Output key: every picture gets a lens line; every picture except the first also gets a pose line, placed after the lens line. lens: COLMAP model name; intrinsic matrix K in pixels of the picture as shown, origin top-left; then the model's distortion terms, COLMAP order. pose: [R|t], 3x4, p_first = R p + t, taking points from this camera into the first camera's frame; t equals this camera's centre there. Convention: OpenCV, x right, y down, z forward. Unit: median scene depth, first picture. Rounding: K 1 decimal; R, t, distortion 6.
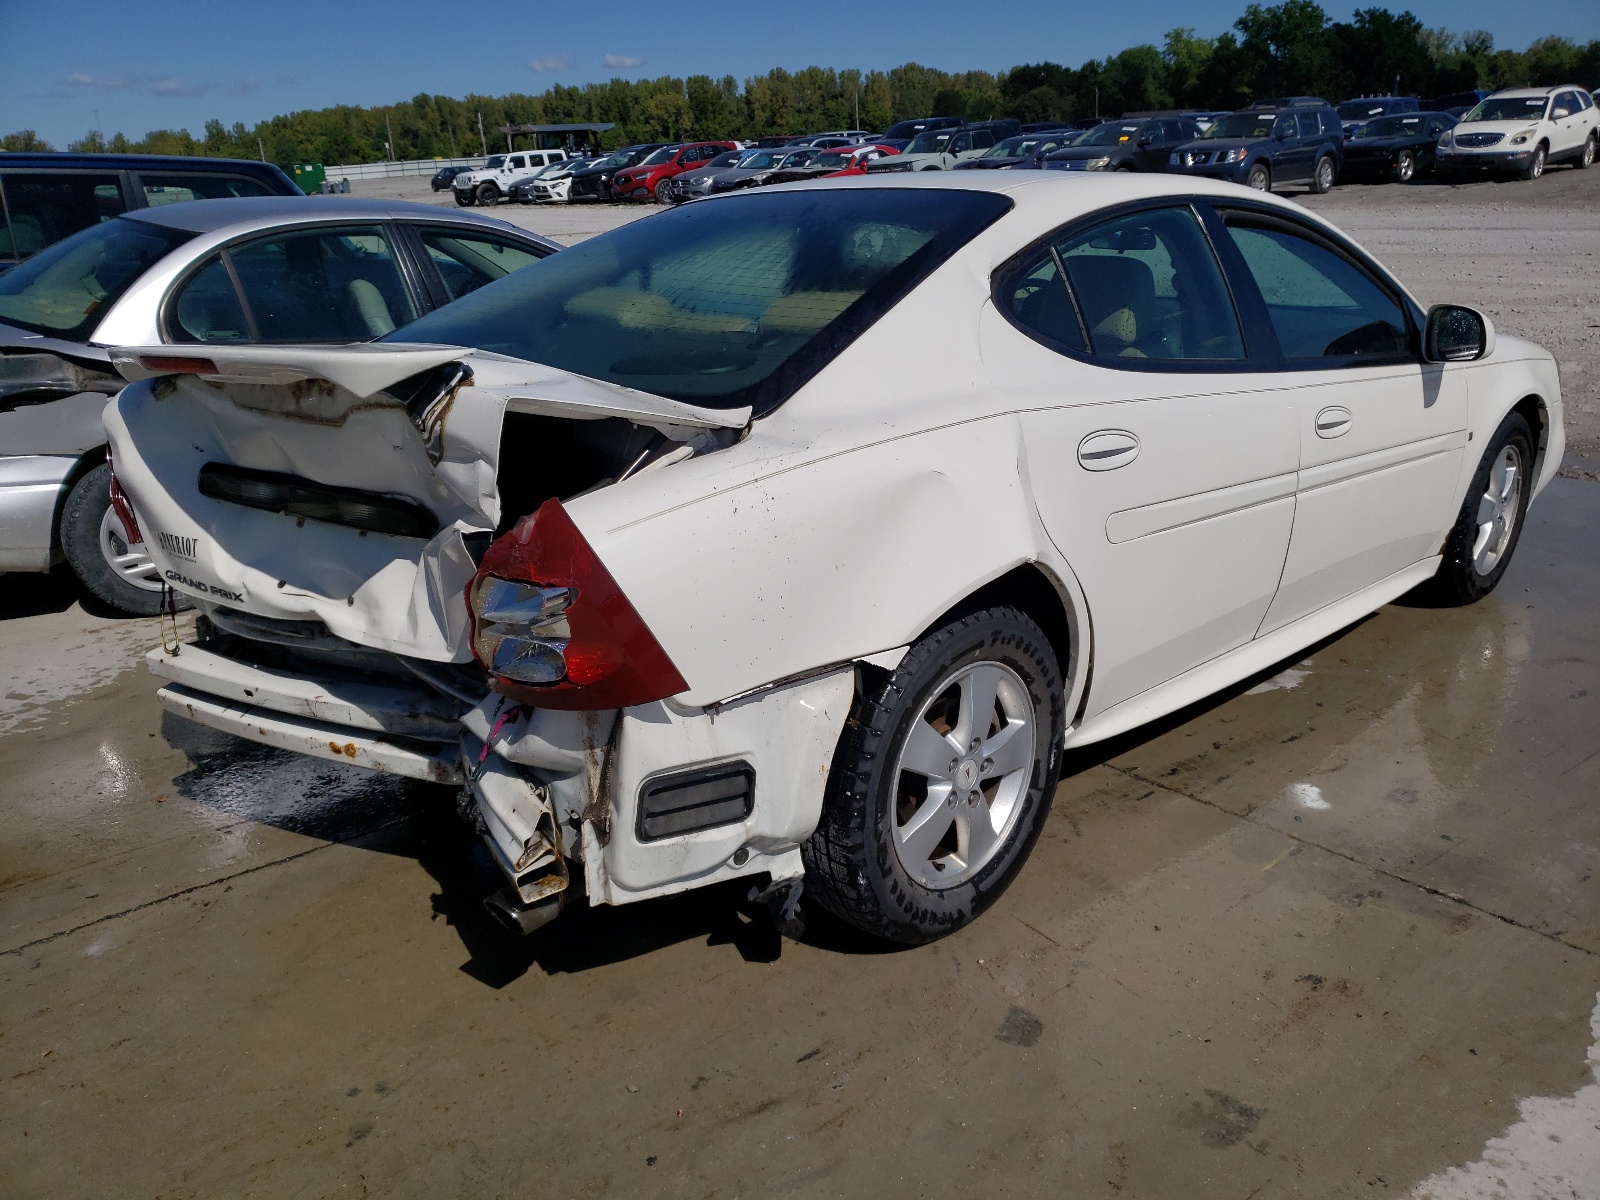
lens RADIAL K [[1215.1, 0, 800.0], [0, 1215.1, 600.0], [0, 0, 1]] dist [0.003606, 0.002411]
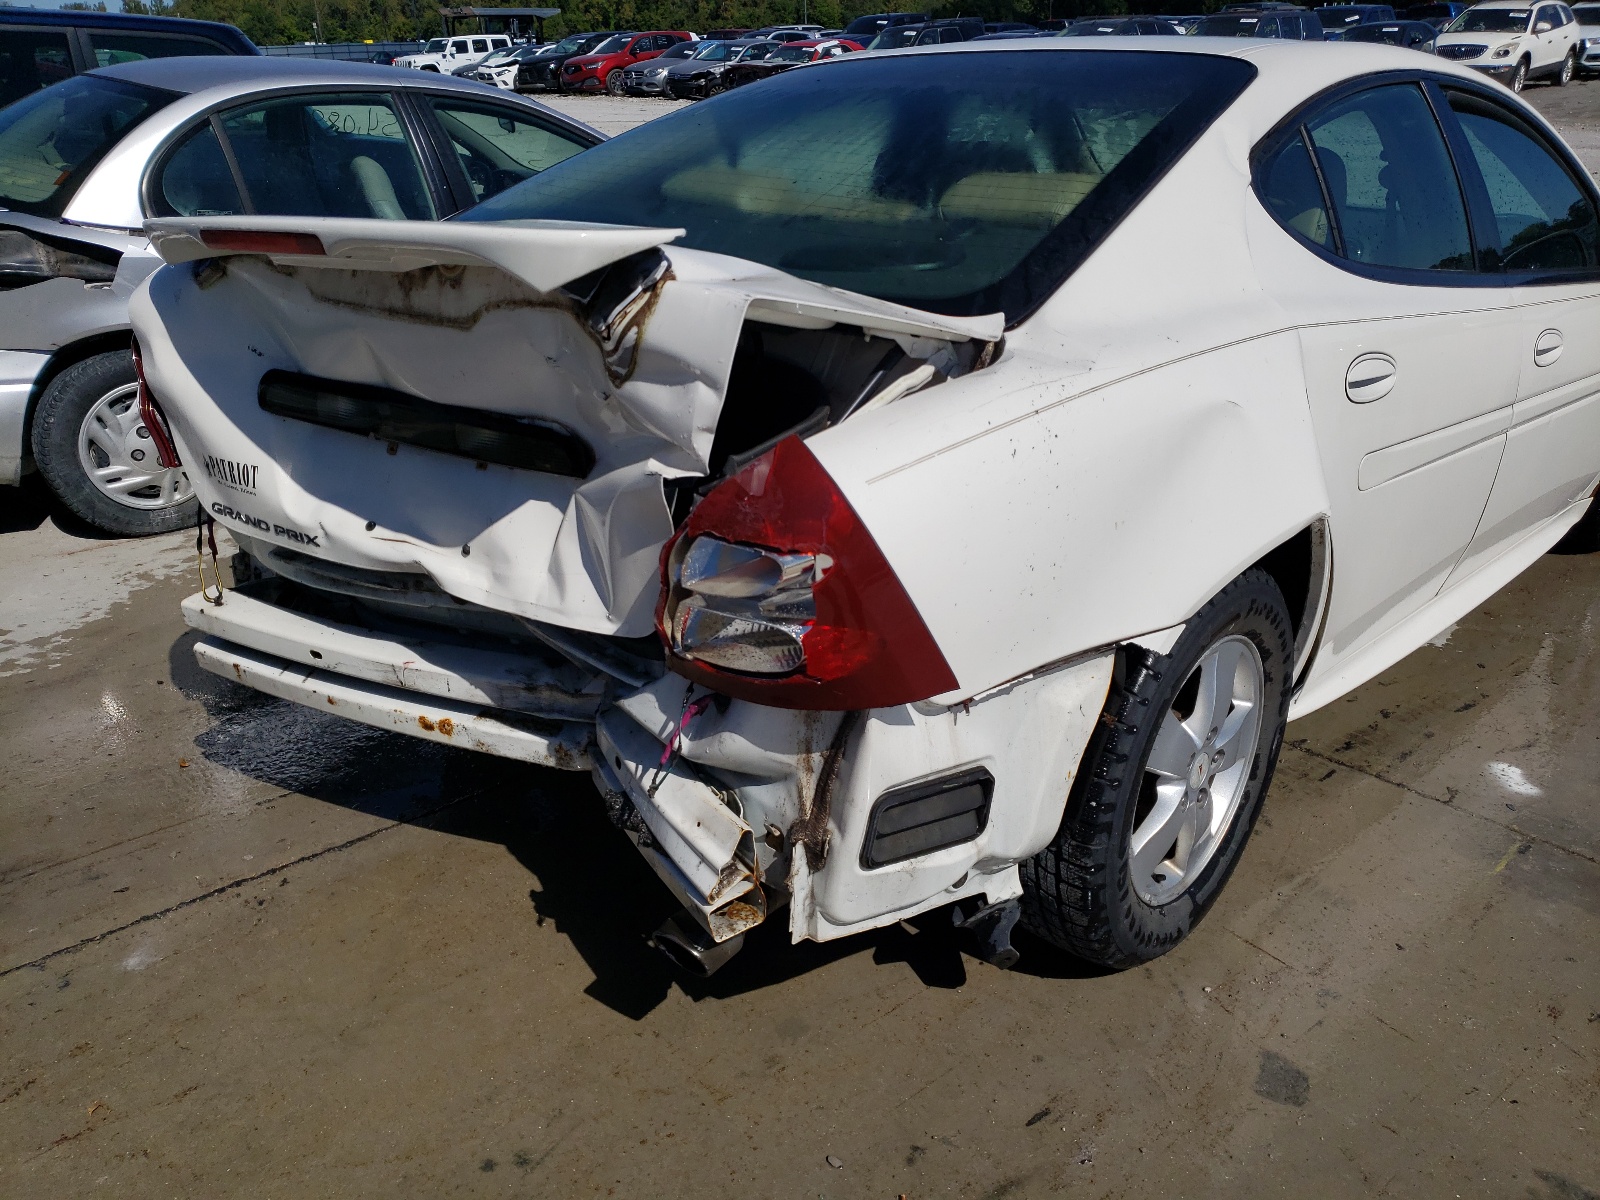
lens RADIAL K [[1238.3, 0, 800.0], [0, 1238.3, 600.0], [0, 0, 1]] dist [0.038176, -0.043637]
pose [[0.999417, 0.016959, 0.029618, -0.167510], [-0.018957, 0.997469, 0.068525, -0.025920], [-0.028381, -0.069047, 0.997210, 0.171399]]
